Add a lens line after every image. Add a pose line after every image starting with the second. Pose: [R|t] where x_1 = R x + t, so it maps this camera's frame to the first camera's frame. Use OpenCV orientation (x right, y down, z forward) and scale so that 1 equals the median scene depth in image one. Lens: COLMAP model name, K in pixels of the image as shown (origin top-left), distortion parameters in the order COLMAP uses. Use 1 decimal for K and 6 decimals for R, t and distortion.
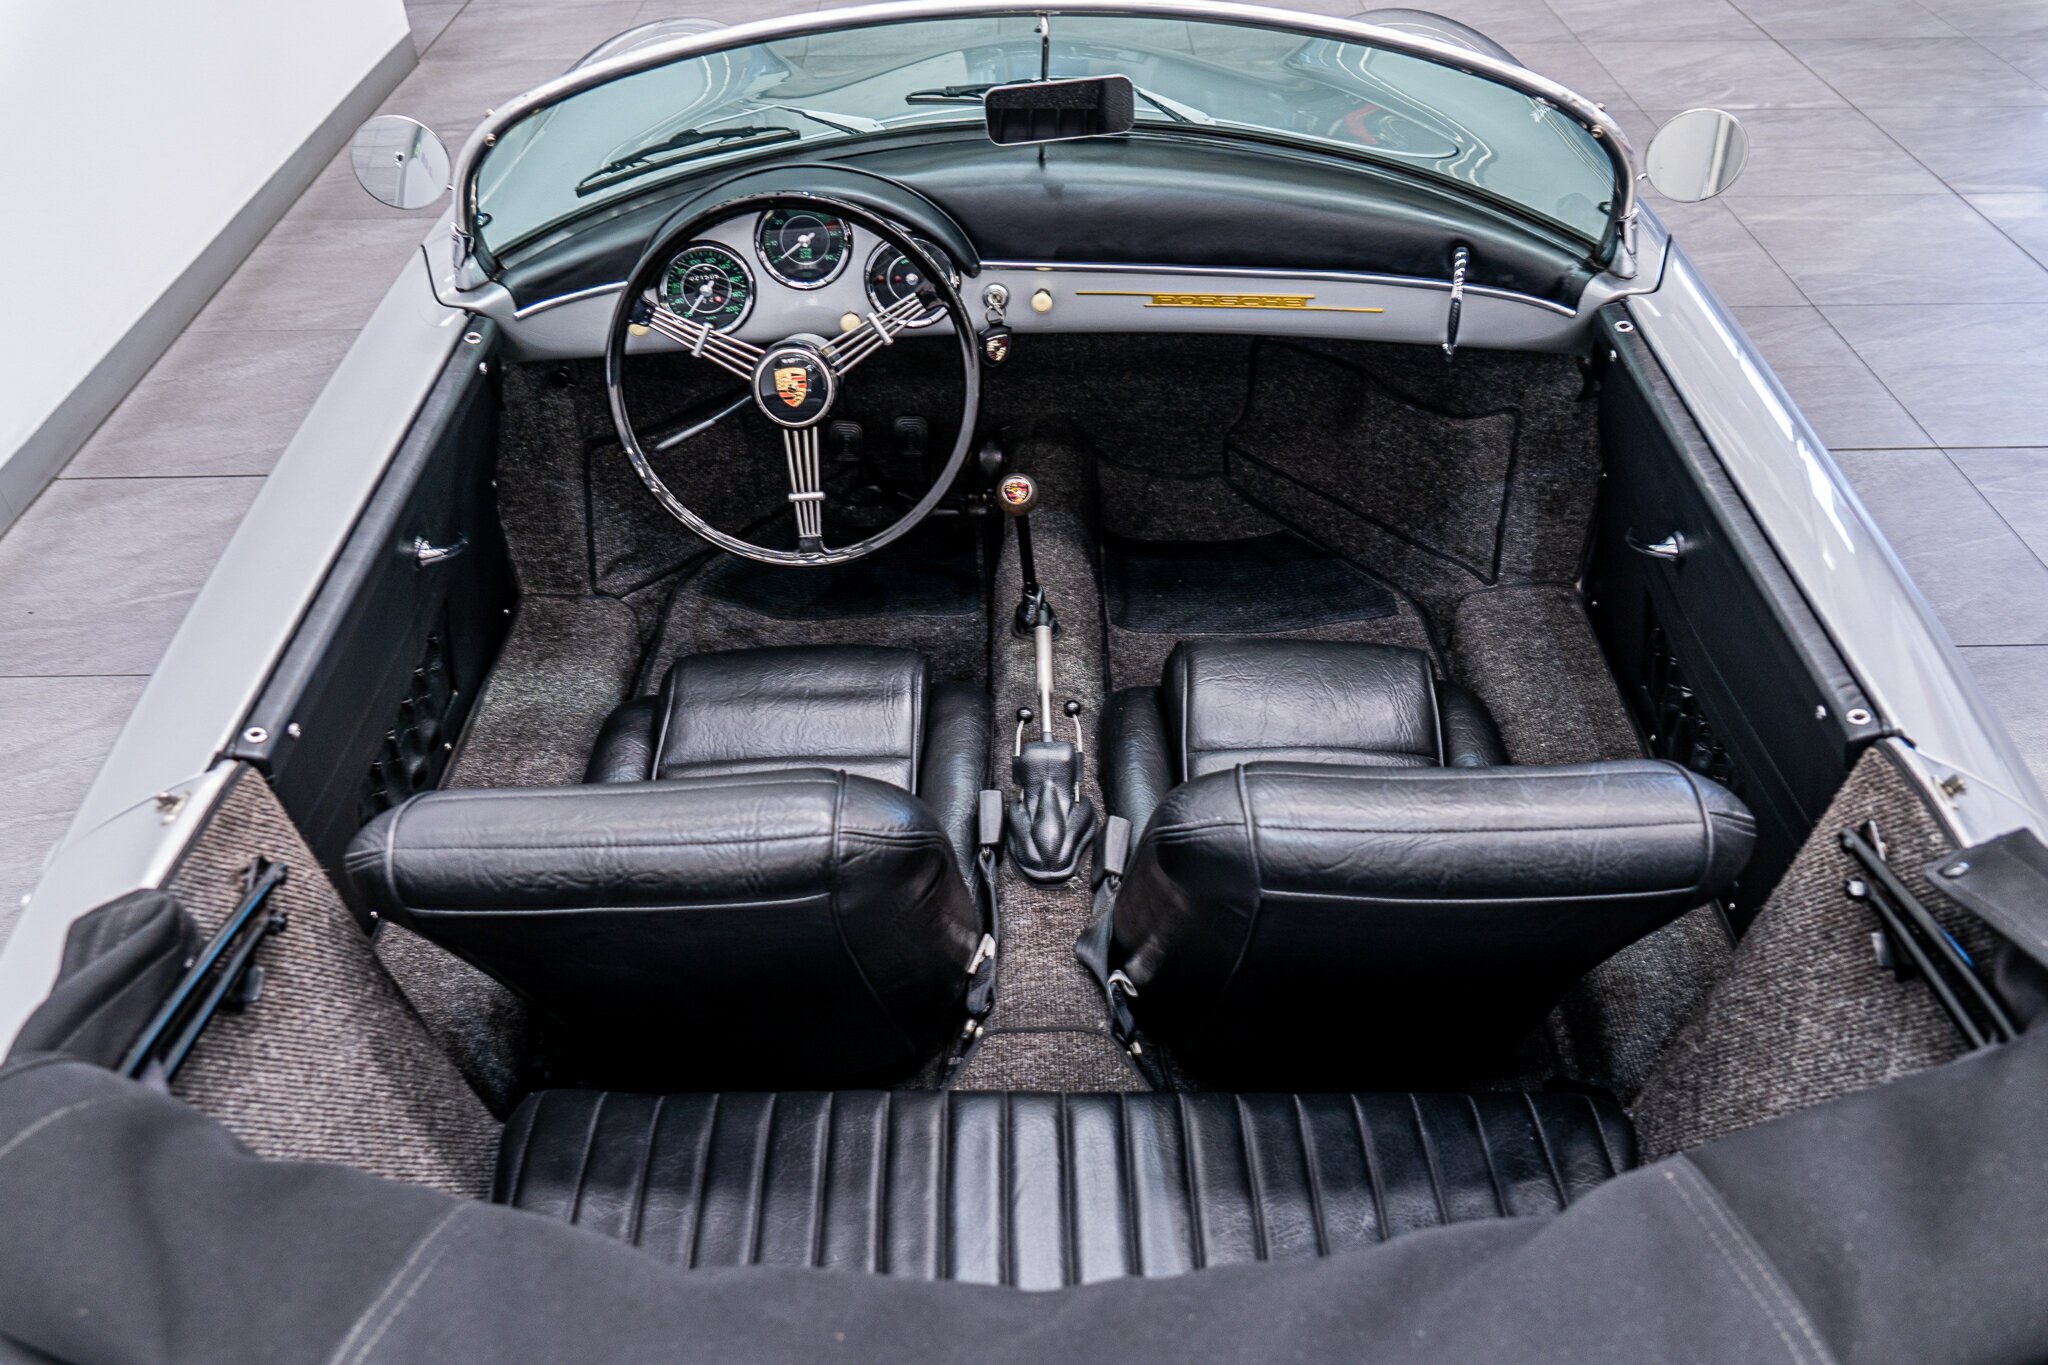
lens RADIAL K [[1580.6, 0, 1034.8], [0, 1580.6, 682.7], [0, 0, 1]] dist [0.000979, -0.006334]
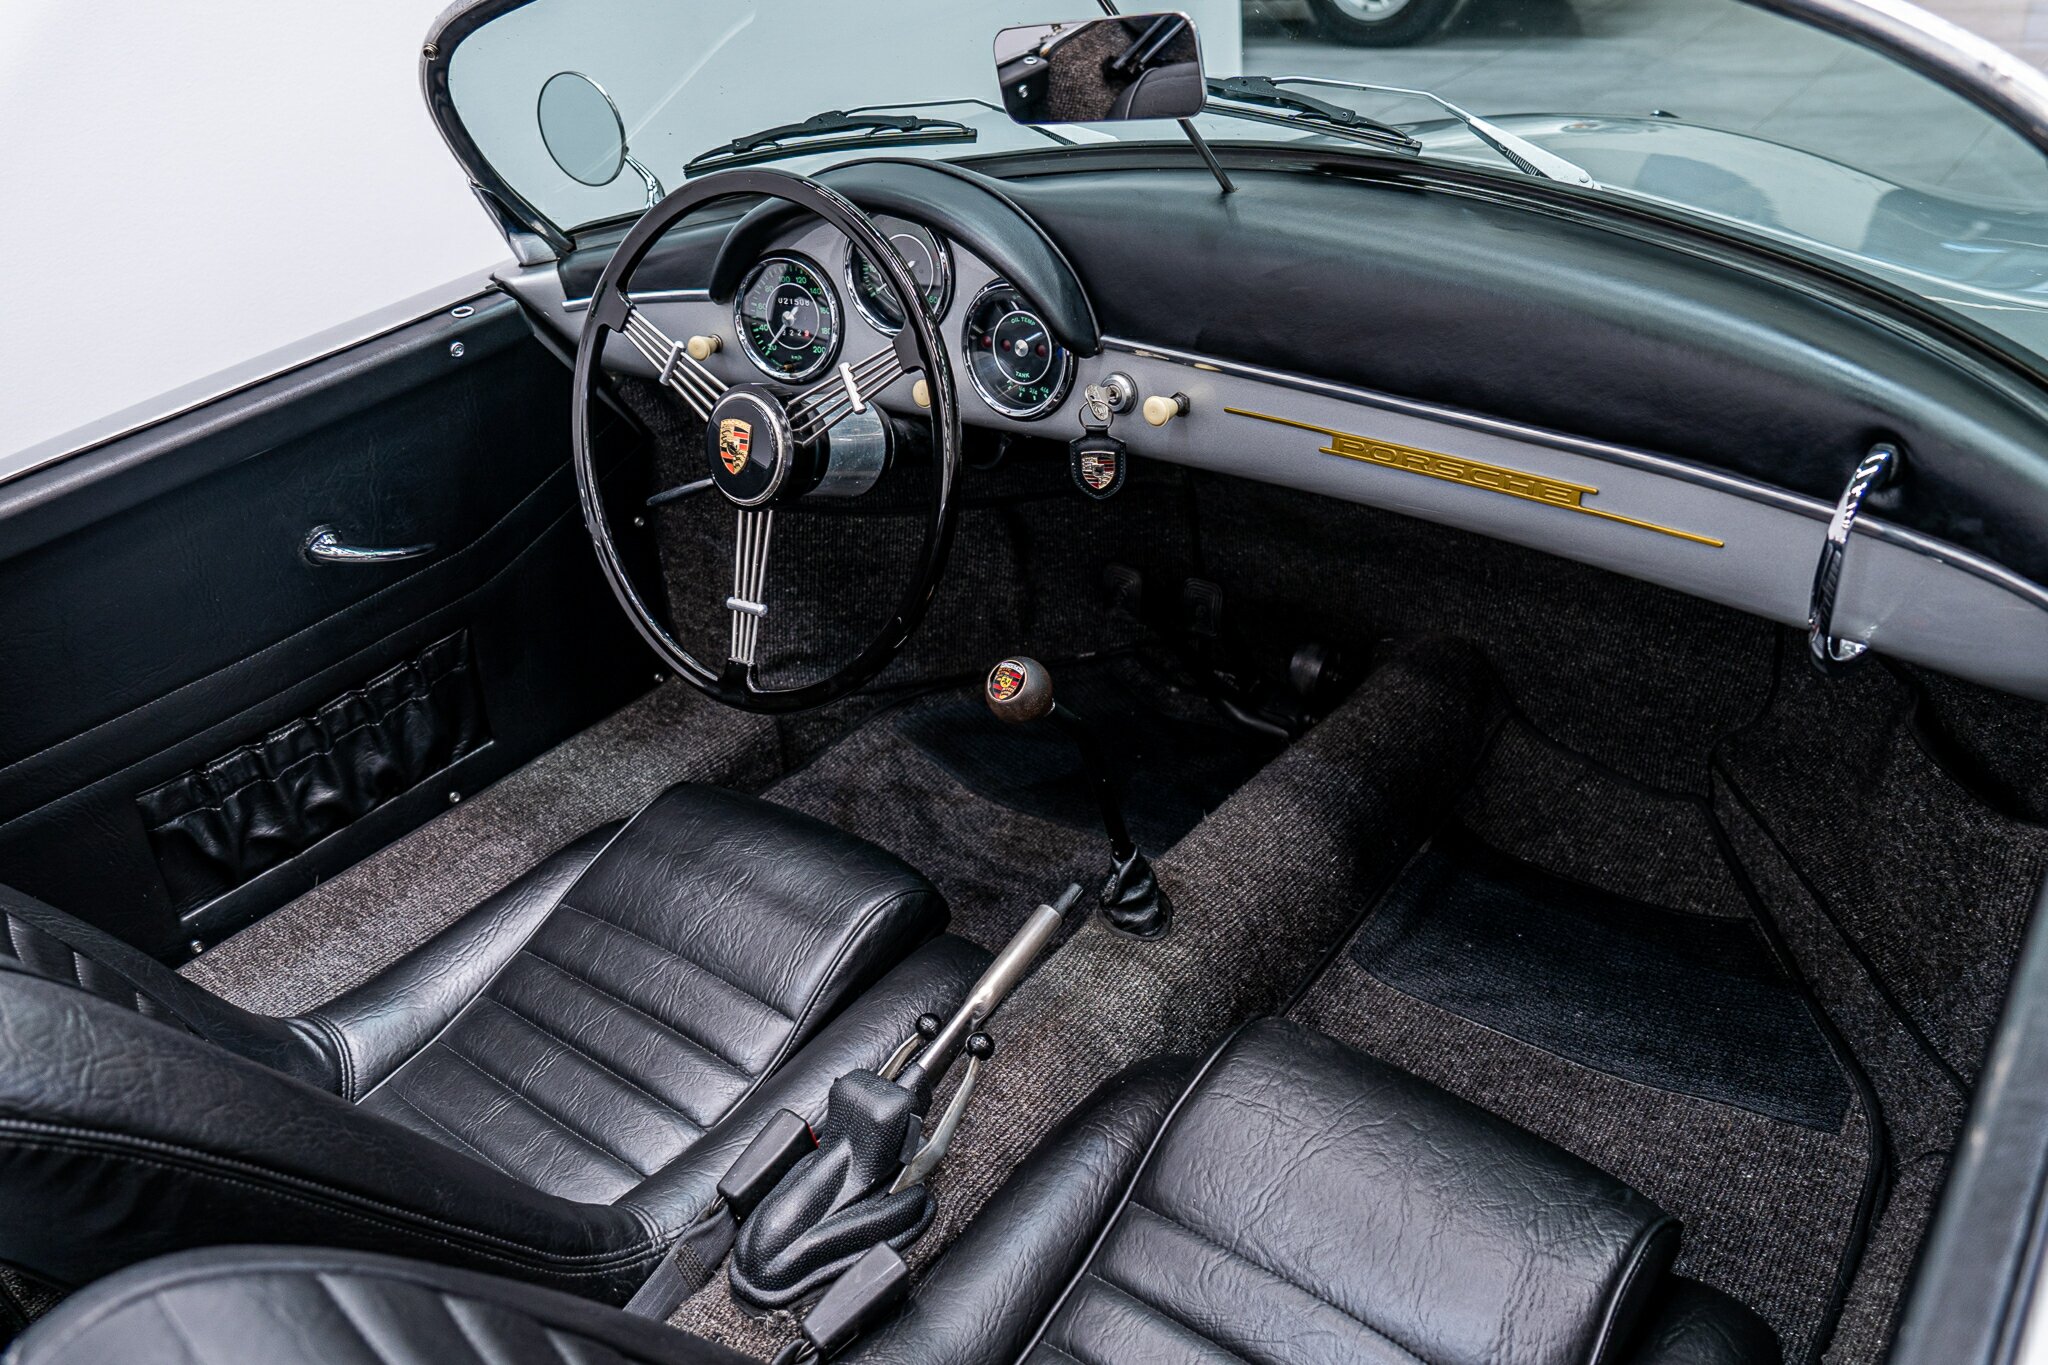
lens RADIAL K [[1580.6, 0, 1025.6], [0, 1580.6, 676.2], [0, 0, 1]] dist [0.000979, -0.006334]
pose [[0.786530, 0.265536, -0.557550, 0.325932], [-0.329053, 0.944200, -0.014512, -0.110393], [0.522585, 0.194878, 0.830017, 0.454984]]
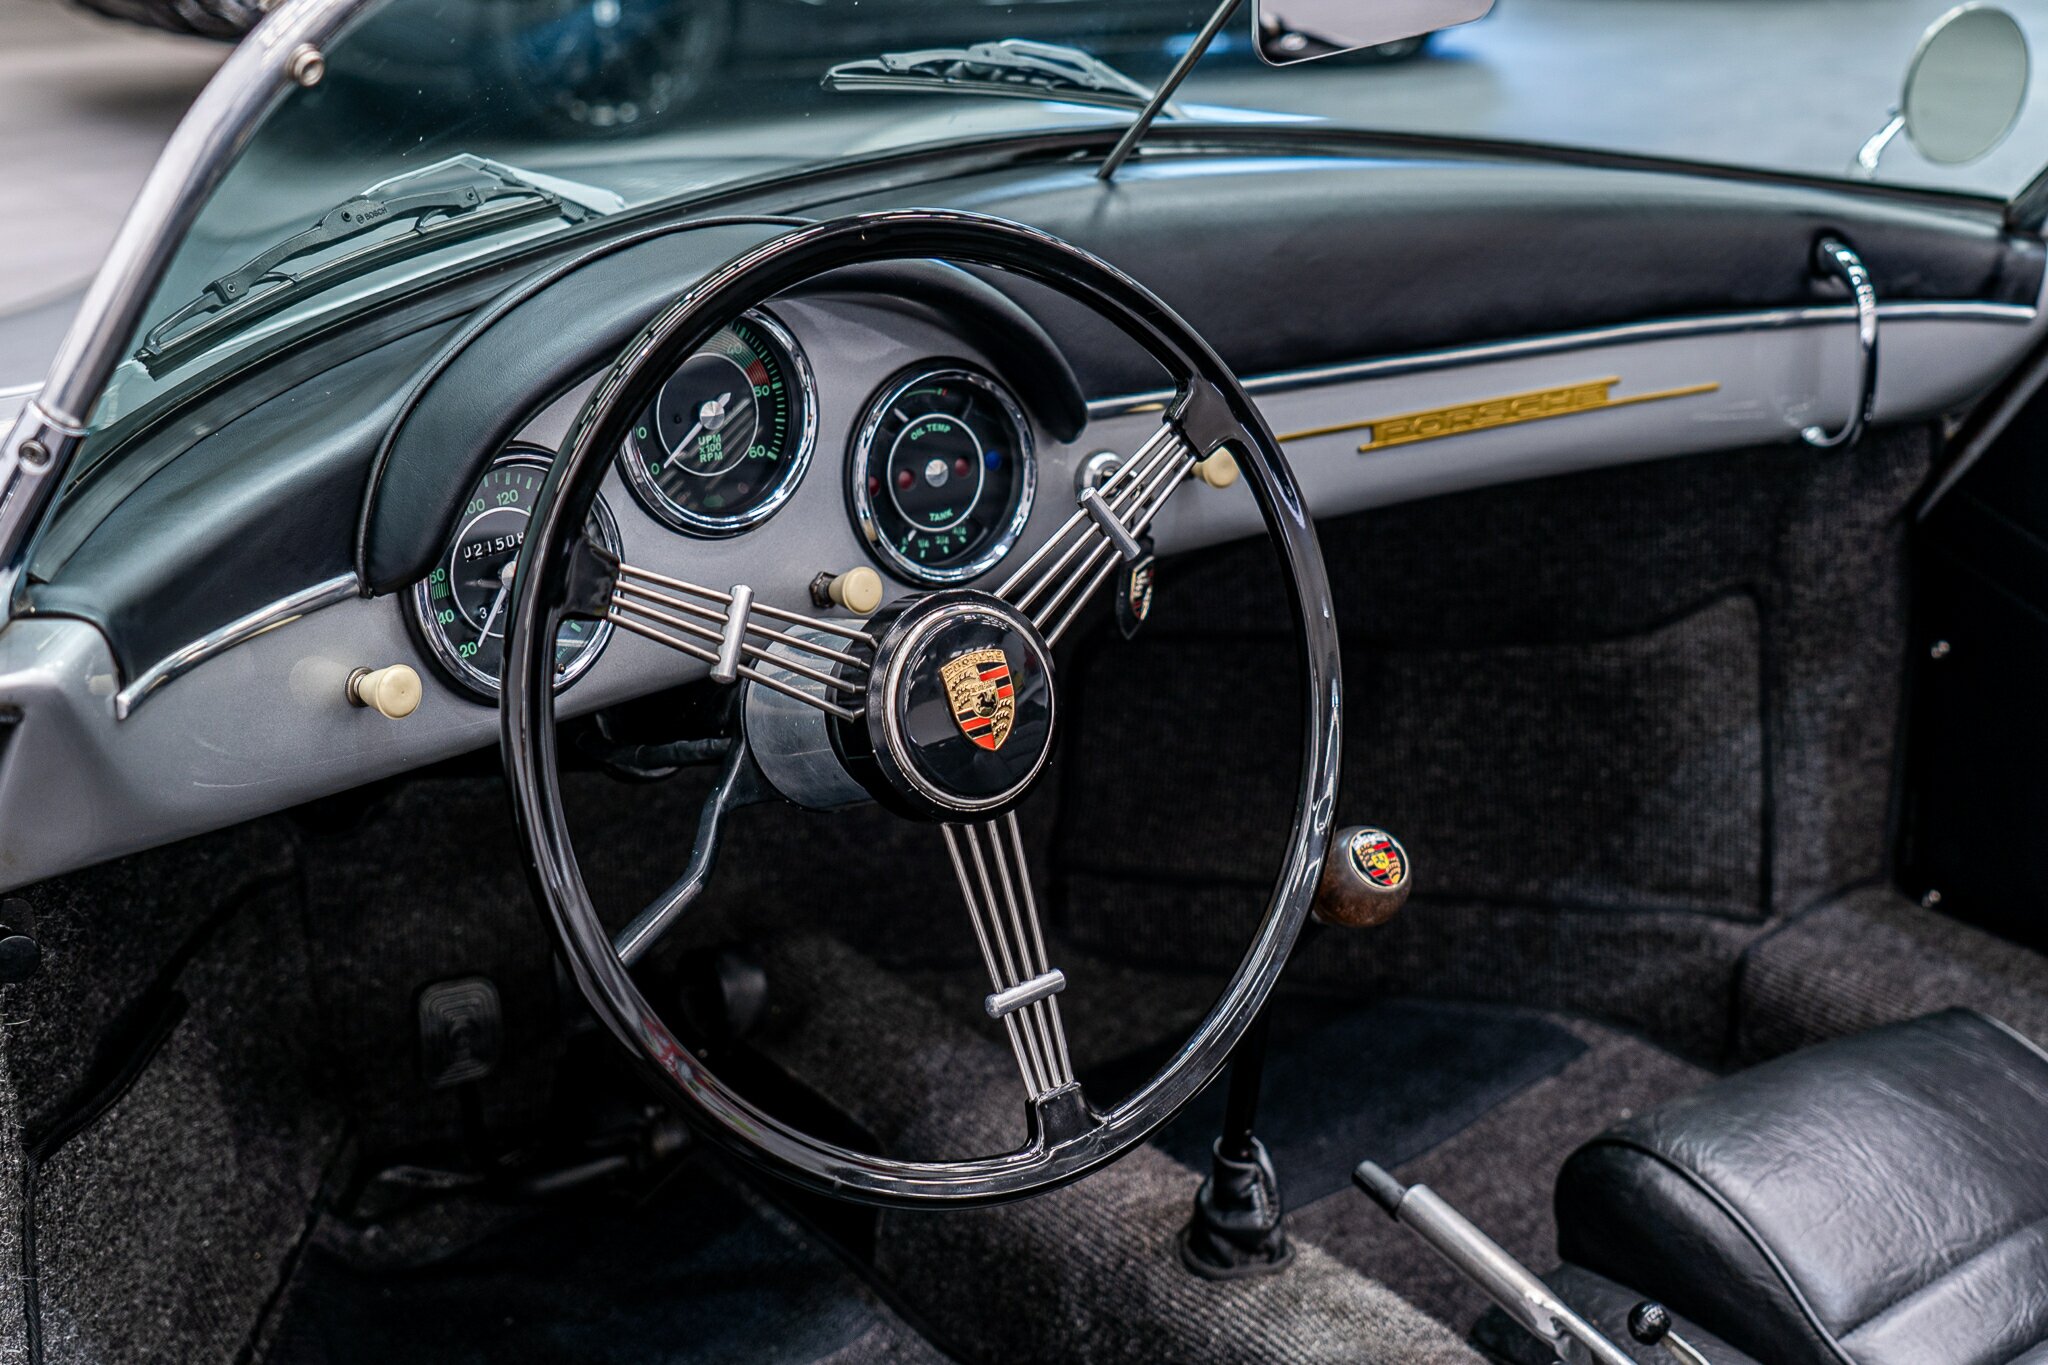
lens RADIAL K [[2635.6, 0, 1024.6], [0, 2635.6, 686.7], [0, 0, 1]] dist [-0.075339, 0.000000]
pose [[0.800640, -0.195886, 0.566219, -0.447479], [0.365745, 0.908323, -0.202929, -0.053231], [-0.474558, 0.369565, 0.798885, 0.443522]]
